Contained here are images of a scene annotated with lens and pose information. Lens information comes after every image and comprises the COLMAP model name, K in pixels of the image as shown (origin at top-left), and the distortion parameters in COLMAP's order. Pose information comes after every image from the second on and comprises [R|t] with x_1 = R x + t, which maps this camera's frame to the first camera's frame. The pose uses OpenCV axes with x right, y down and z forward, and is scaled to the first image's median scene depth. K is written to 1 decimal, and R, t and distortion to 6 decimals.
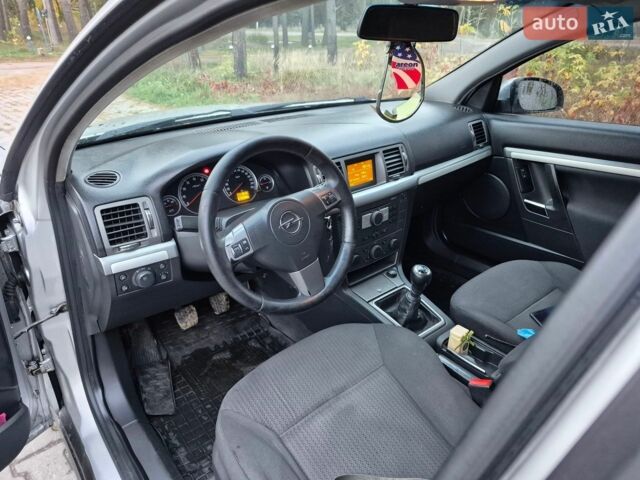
lens RADIAL K [[446.6, 0, 320.0], [0, 446.6, 240.0], [0, 0, 1]] dist [0.030658, -0.025323]
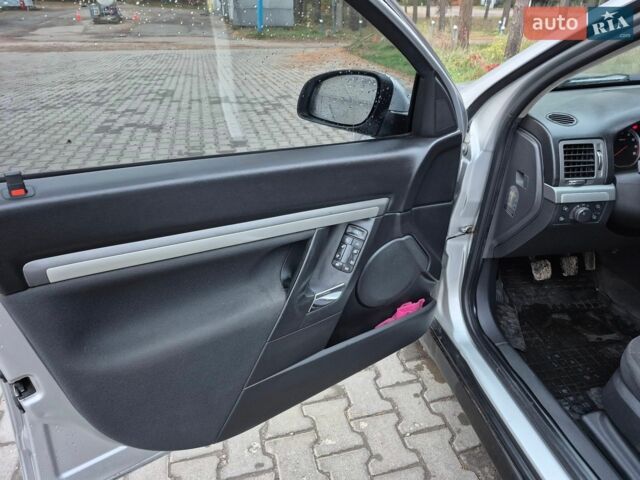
lens RADIAL K [[446.6, 0, 320.0], [0, 446.6, 240.0], [0, 0, 1]] dist [0.030658, -0.025323]
pose [[0.868283, 0.212689, -0.448161, -0.428832], [-0.198414, 0.976912, 0.079211, 0.182838], [0.454661, 0.020144, 0.890437, -0.253310]]
